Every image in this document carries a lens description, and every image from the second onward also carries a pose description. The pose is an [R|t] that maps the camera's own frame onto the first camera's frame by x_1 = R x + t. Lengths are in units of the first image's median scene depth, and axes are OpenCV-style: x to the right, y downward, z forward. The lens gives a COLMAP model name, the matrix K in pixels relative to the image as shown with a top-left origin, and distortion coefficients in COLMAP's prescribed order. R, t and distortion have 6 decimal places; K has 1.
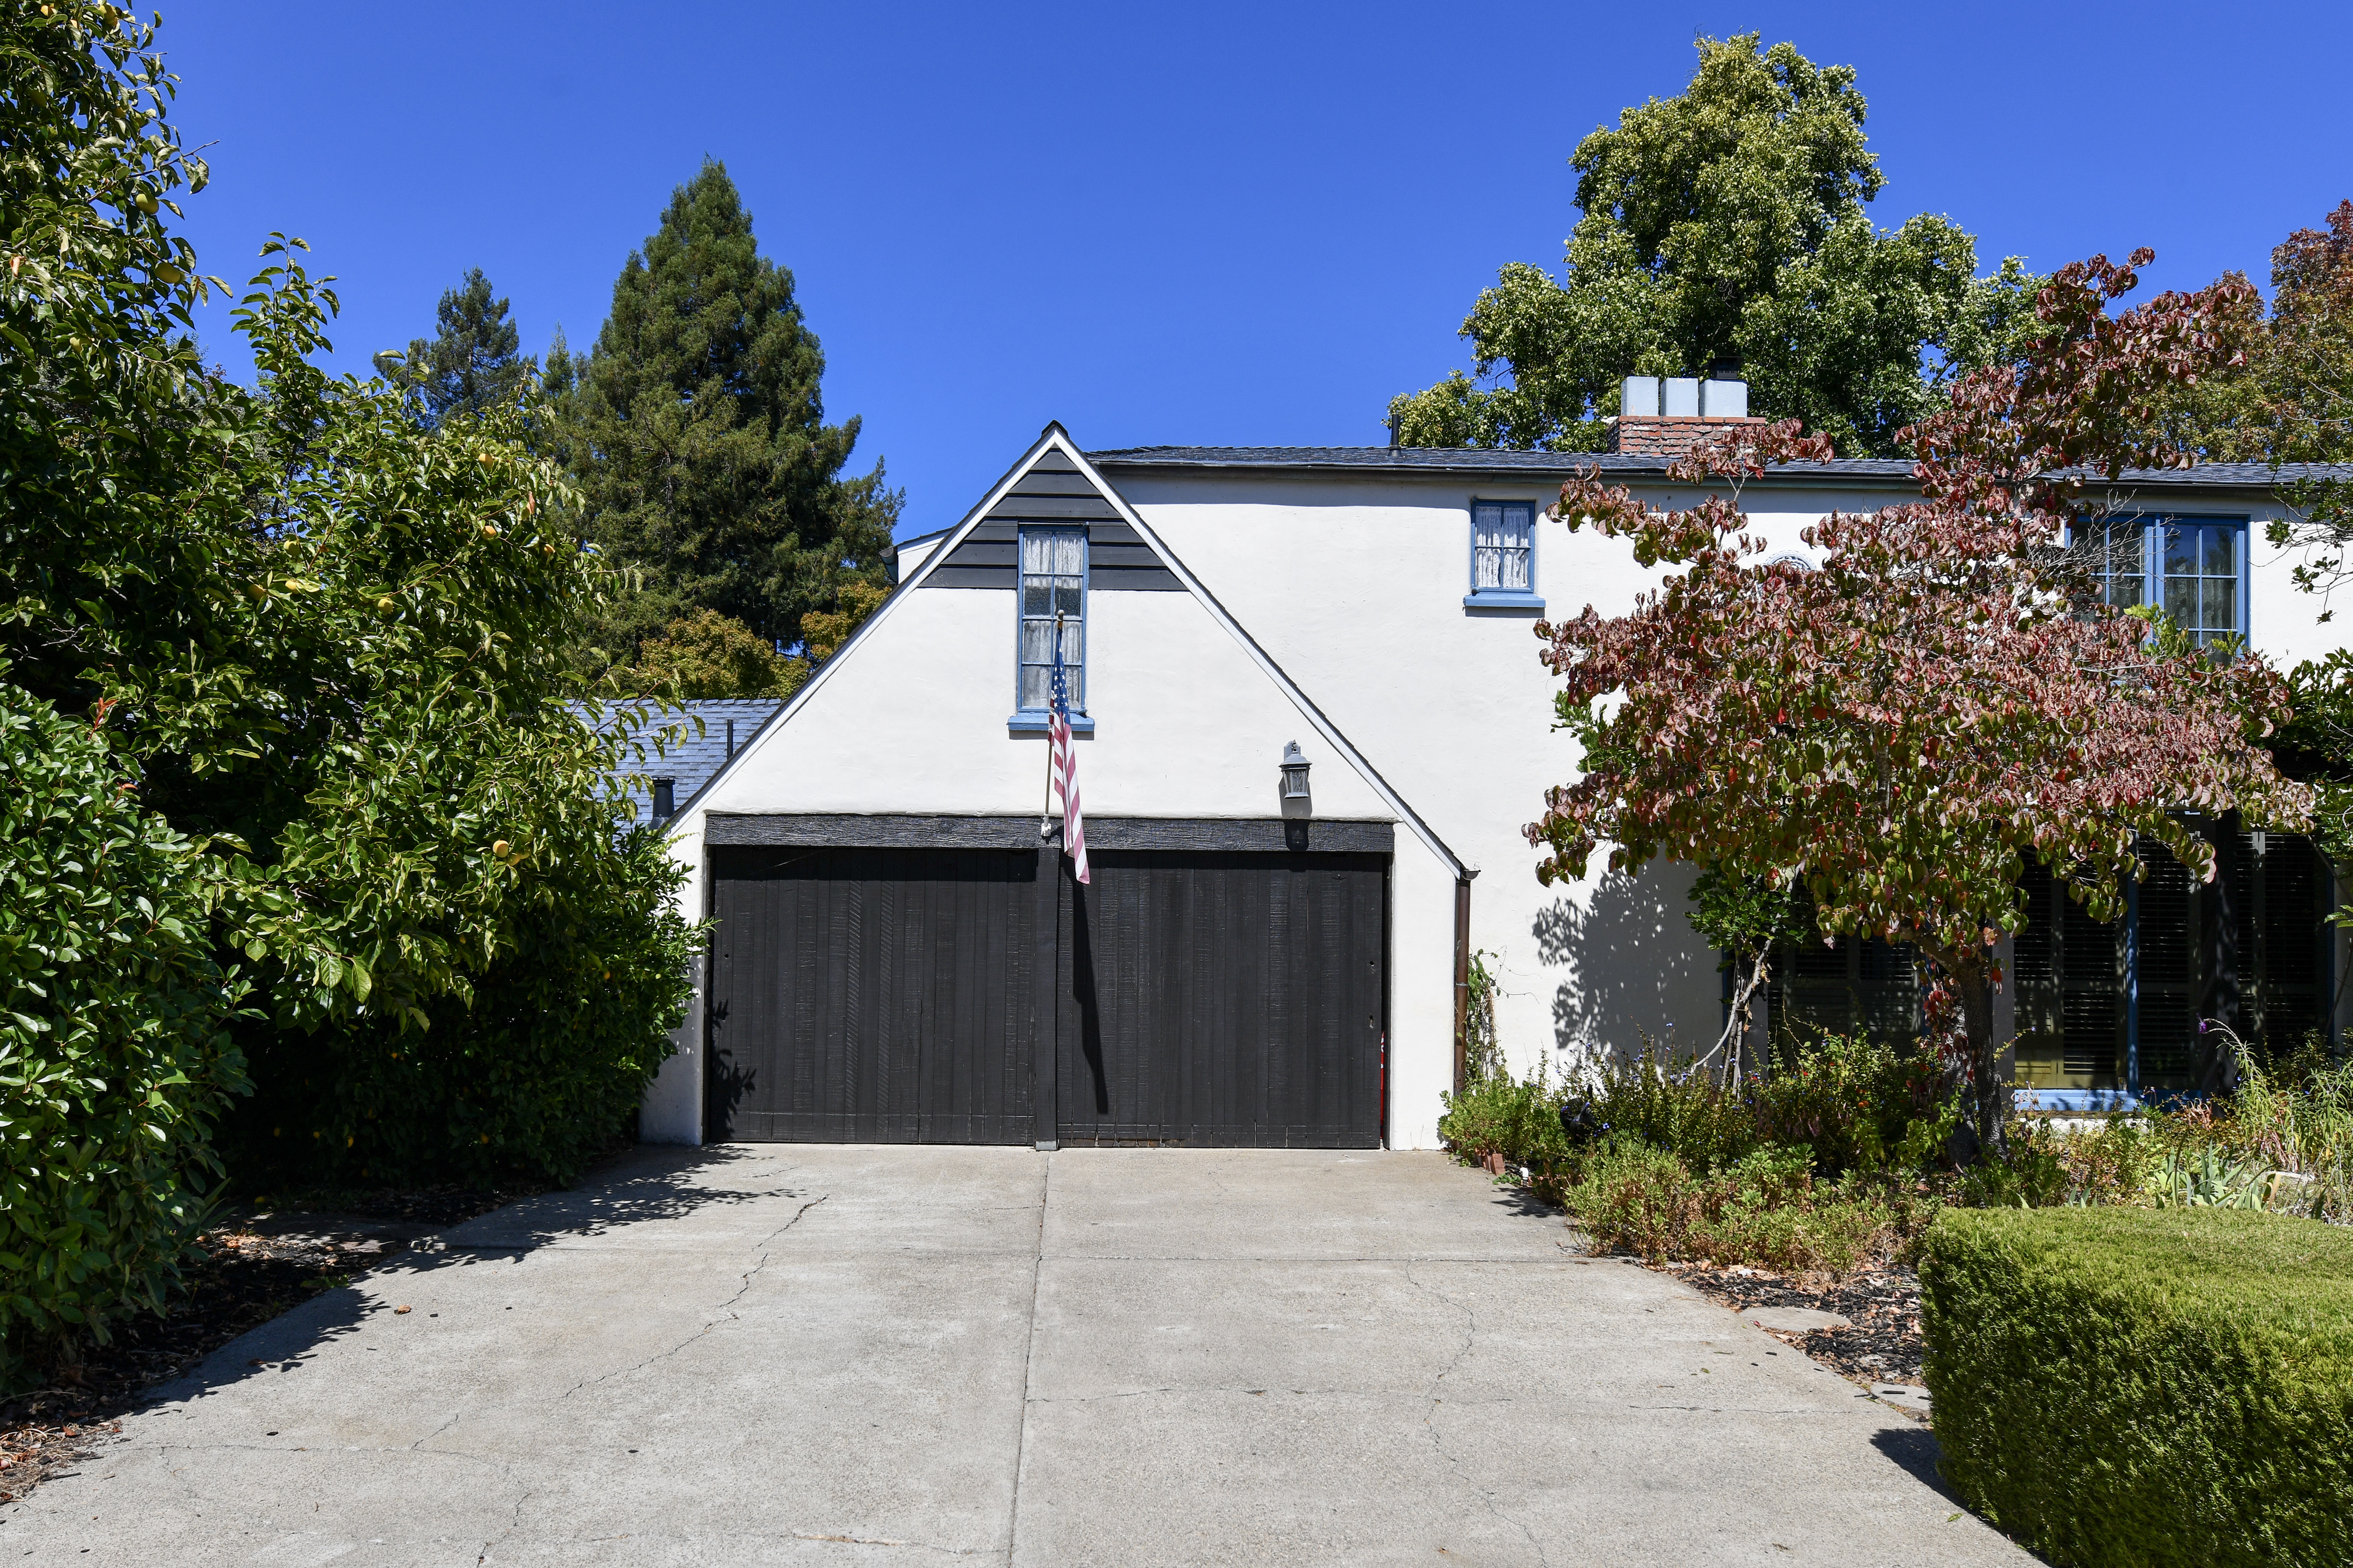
lens RADIAL K [[1573.3, 0, 1176.4], [0, 1573.3, 893.5], [0, 0, 1]] dist [-0.009336, 0.001513]
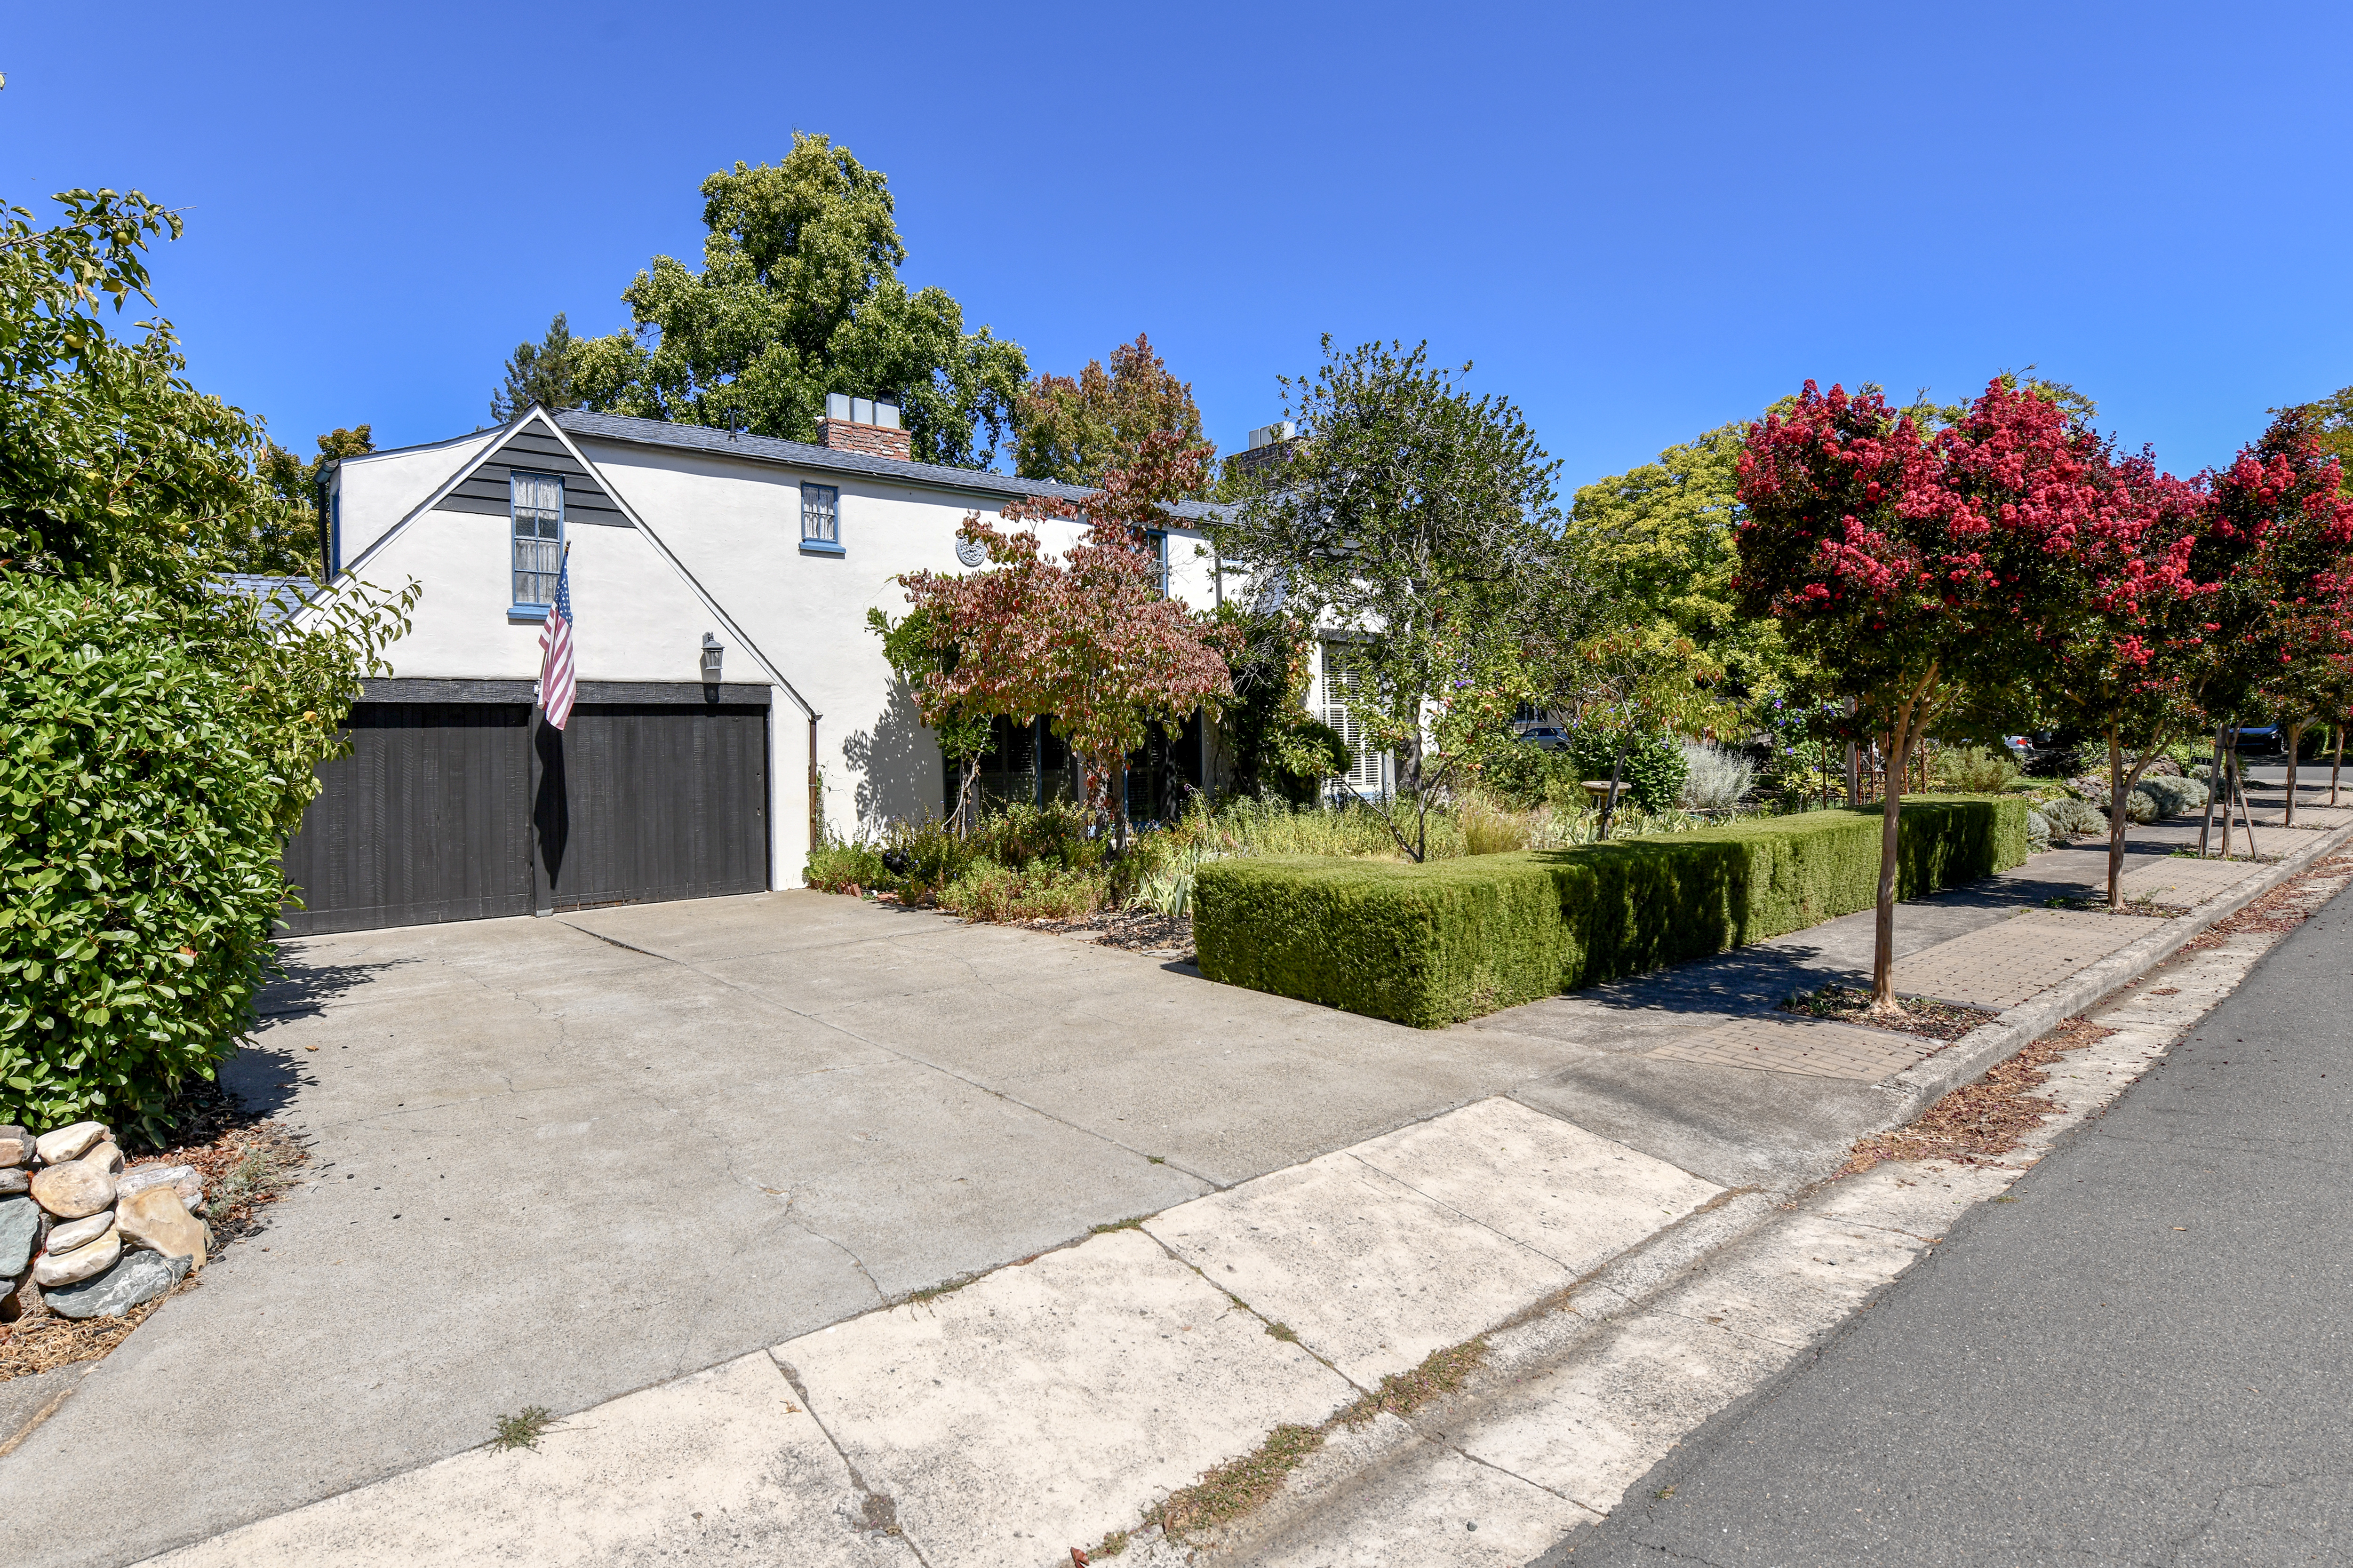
lens RADIAL K [[1139.8, 0, 1181.4], [0, 1139.8, 699.6], [0, 0, 1]] dist [-0.000727, 0.000134]
pose [[0.767287, -0.000498, 0.641304, -0.280730], [0.008529, 0.999919, -0.009428, -0.015993], [-0.641247, 0.012704, 0.767229, -0.147283]]
